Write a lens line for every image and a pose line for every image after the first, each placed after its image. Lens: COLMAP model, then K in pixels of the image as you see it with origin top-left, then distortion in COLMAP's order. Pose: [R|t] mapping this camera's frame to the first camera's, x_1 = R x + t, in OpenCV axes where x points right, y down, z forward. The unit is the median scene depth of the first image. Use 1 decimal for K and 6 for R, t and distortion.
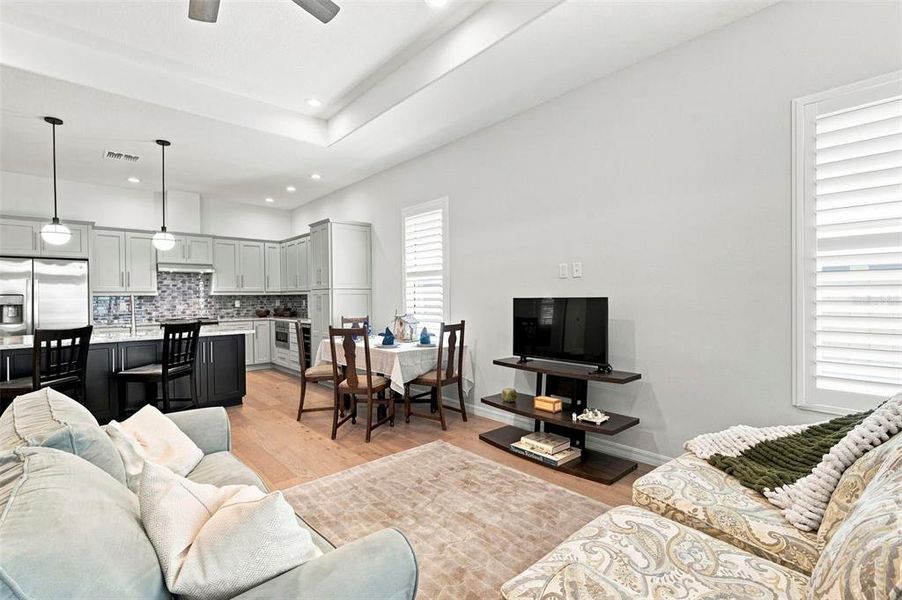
lens RADIAL K [[402.8, 0, 452.1], [0, 402.8, 298.7], [0, 0, 1]] dist [-0.001158, 0.000556]
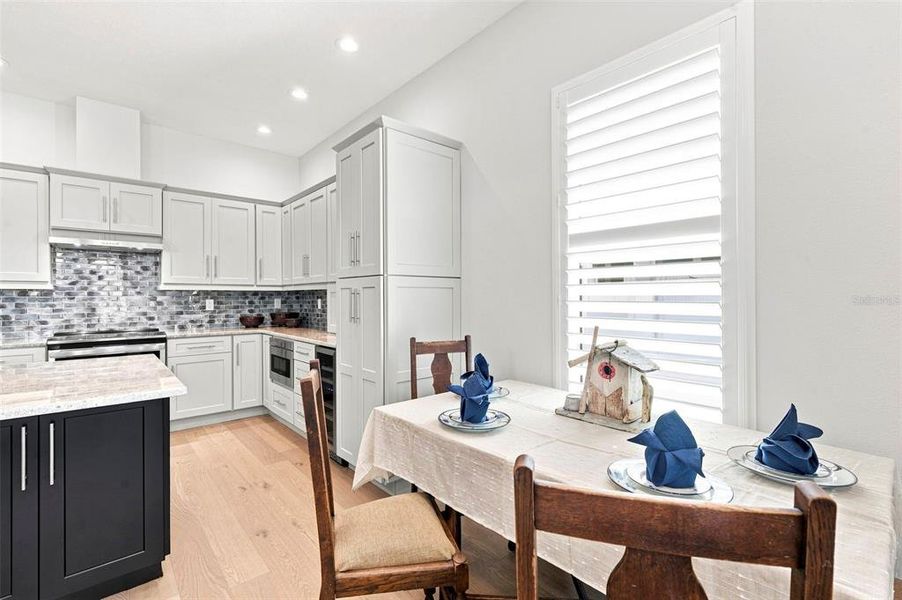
lens RADIAL K [[402.8, 0, 447.2], [0, 402.8, 295.4], [0, 0, 1]] dist [-0.001158, 0.000556]
pose [[0.999443, 0.005419, -0.032939, -0.175763], [-0.005730, 0.999940, -0.009371, 0.002095], [0.032887, 0.009555, 0.999413, 0.452295]]
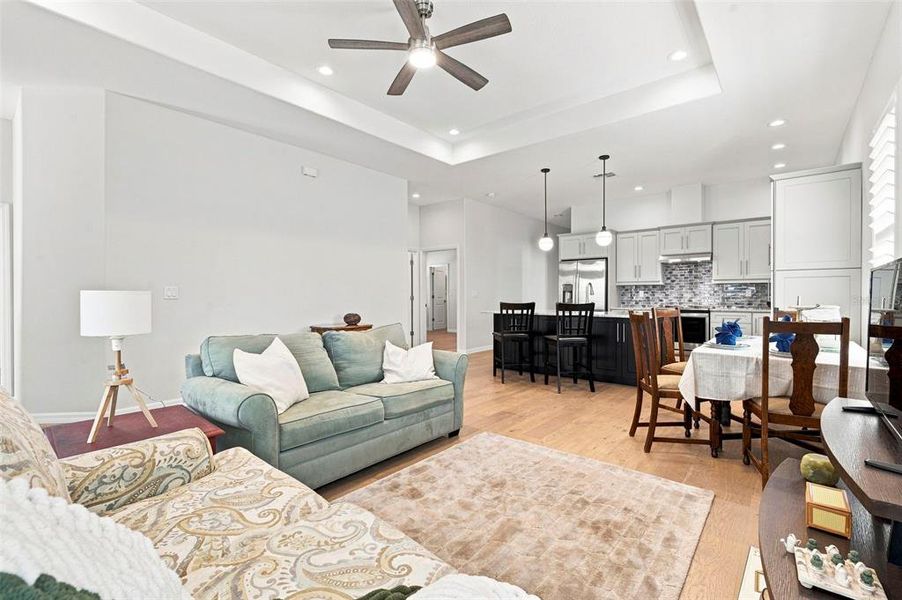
lens RADIAL K [[402.8, 0, 448.3], [0, 402.8, 300.9], [0, 0, 1]] dist [-0.001158, 0.000556]
pose [[0.116526, 0.021840, -0.992947, 0.298574], [-0.005201, 0.999758, 0.021379, 0.015928], [0.993174, 0.002673, 0.116611, 0.259789]]
